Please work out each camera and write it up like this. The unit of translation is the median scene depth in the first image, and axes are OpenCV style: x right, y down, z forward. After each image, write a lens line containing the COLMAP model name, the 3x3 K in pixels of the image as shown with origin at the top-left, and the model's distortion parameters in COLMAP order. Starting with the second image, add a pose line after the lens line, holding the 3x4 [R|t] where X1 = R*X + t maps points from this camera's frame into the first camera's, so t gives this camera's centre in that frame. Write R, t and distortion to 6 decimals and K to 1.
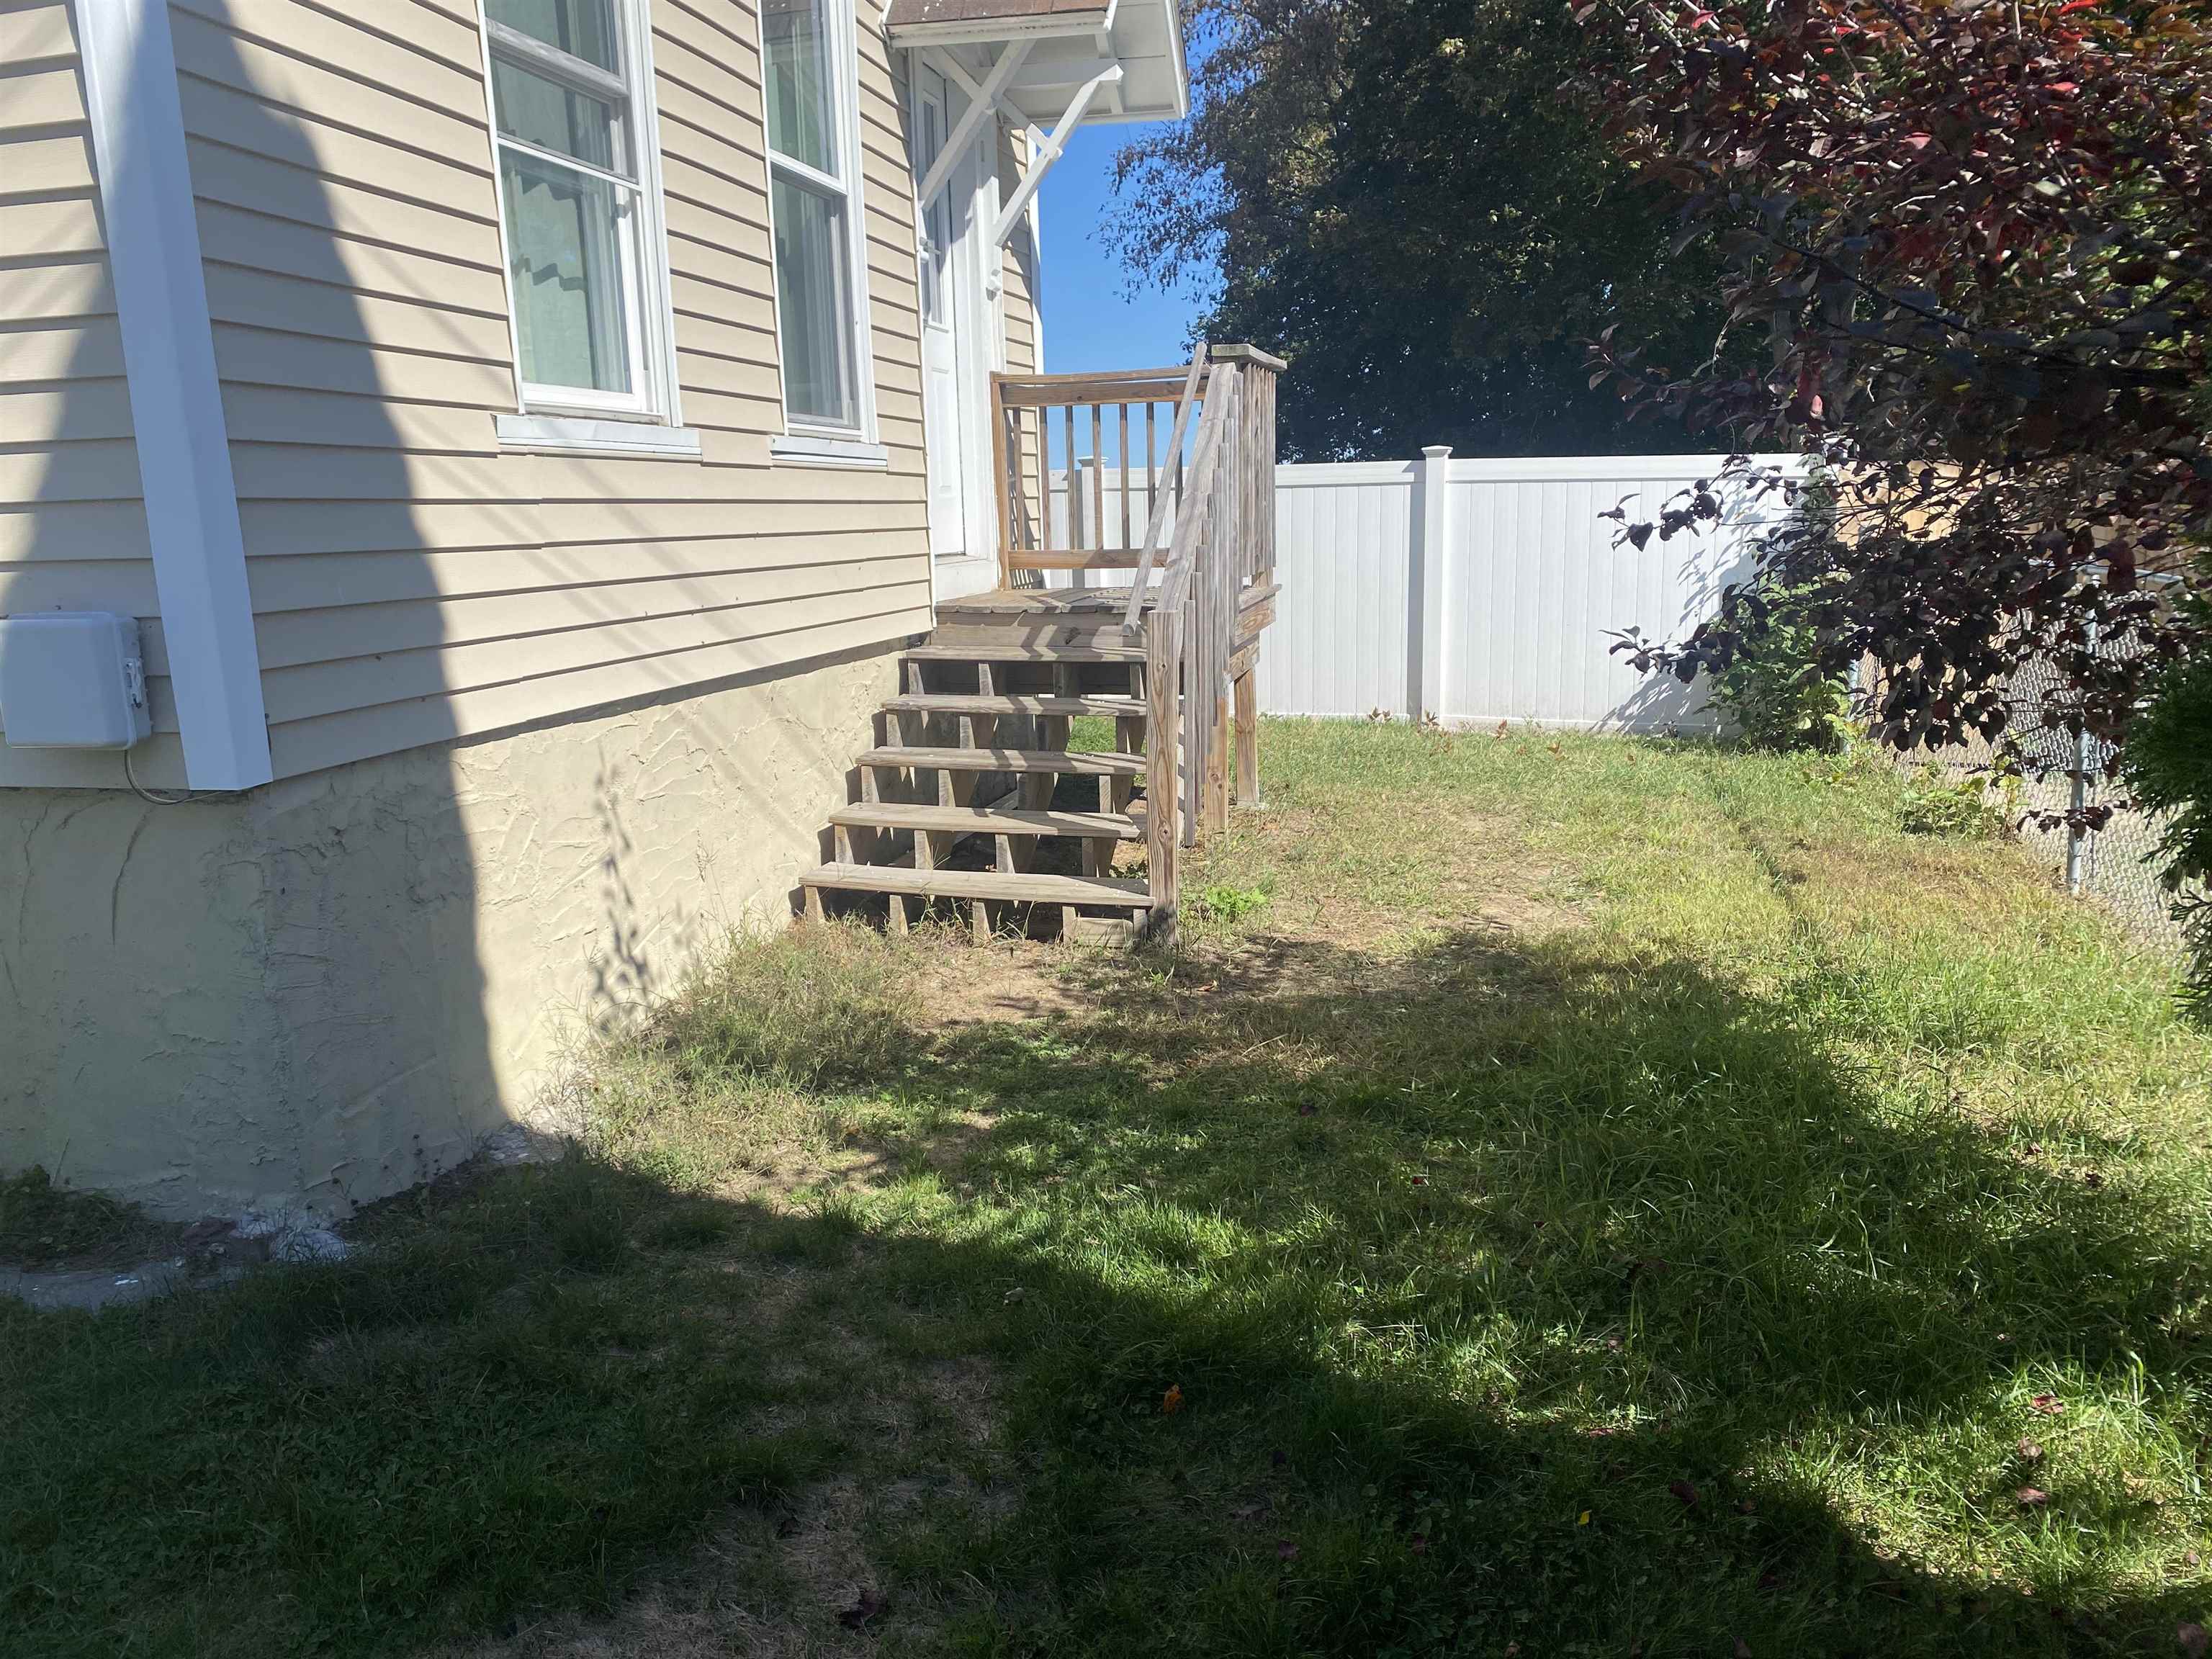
lens RADIAL K [[1689.9, 0, 1086.5], [0, 1689.9, 831.6], [0, 0, 1]] dist [0.052872, -0.063796]
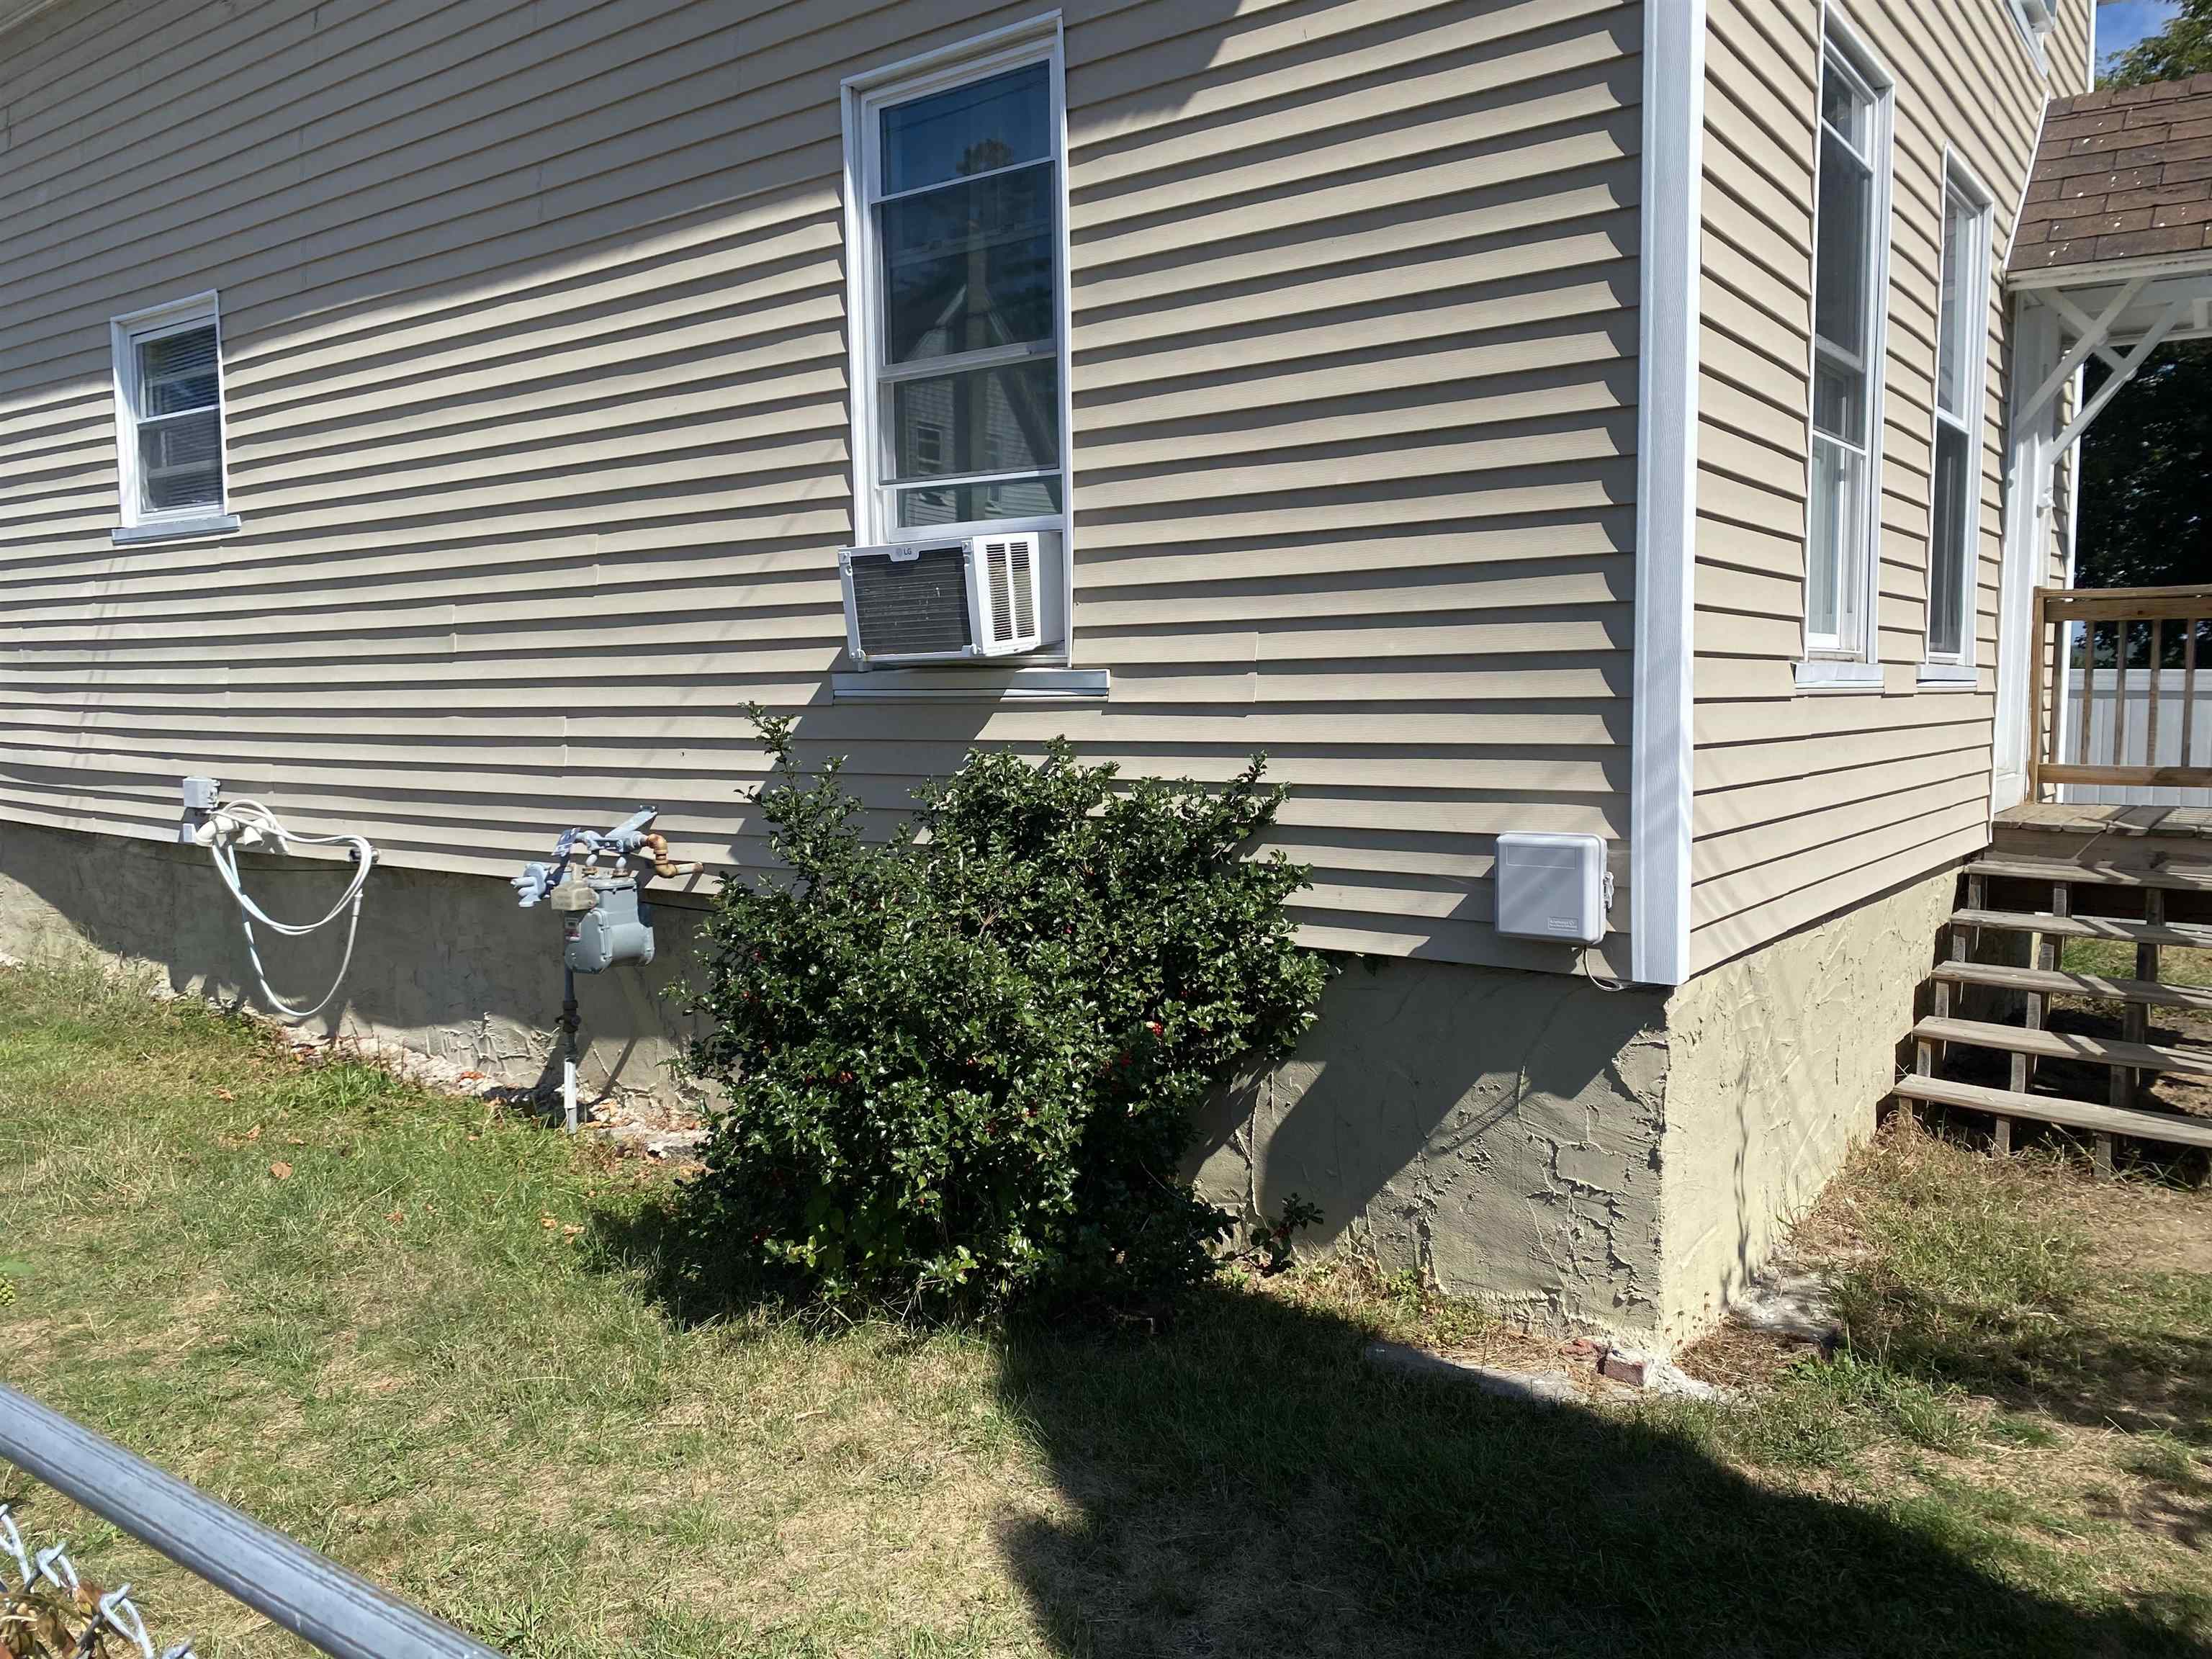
lens RADIAL K [[1689.9, 0, 1086.4], [0, 1689.9, 828.6], [0, 0, 1]] dist [0.052872, -0.063796]
pose [[0.916851, 0.055651, -0.395331, -0.209224], [-0.094928, 0.992226, -0.080480, 0.001205], [0.387779, 0.111316, 0.915006, -0.139837]]
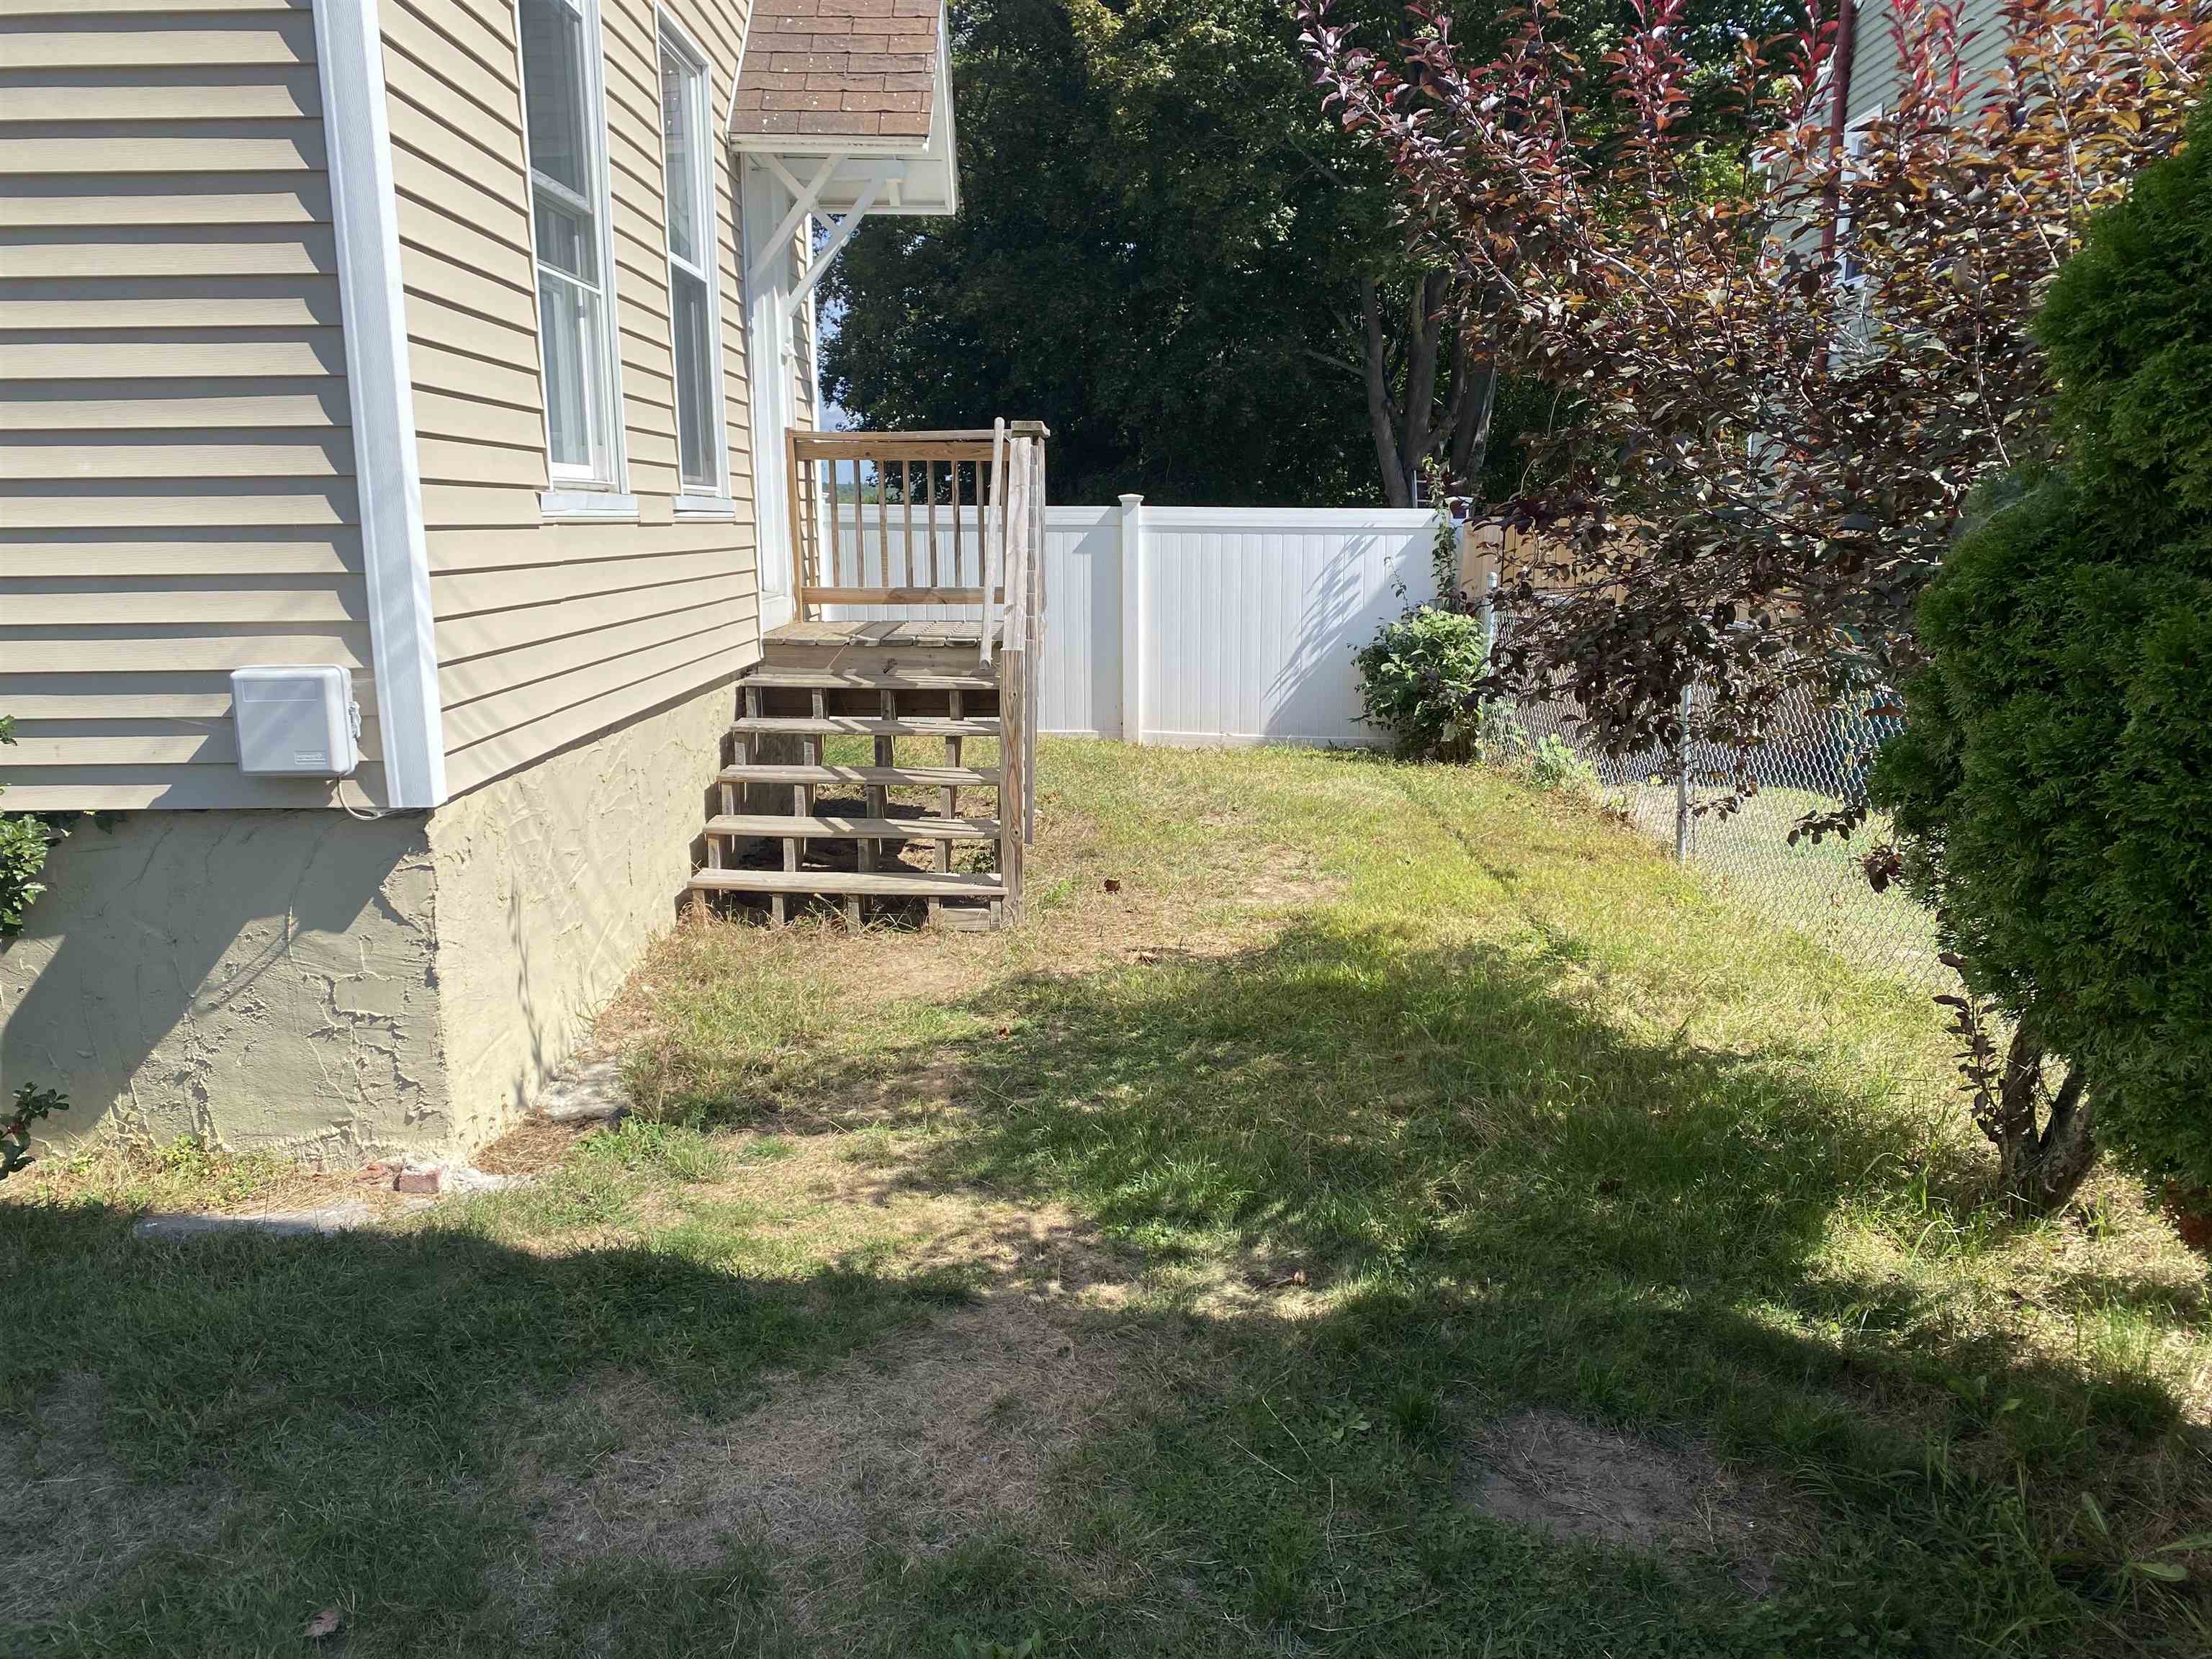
lens RADIAL K [[1689.9, 0, 1107.9], [0, 1689.9, 816.6], [0, 0, 1]] dist [0.052872, -0.063796]
pose [[0.970018, -0.022425, 0.241997, -0.163738], [0.026681, 0.999541, -0.014326, 0.006827], [-0.241564, 0.020353, 0.970171, -0.163233]]
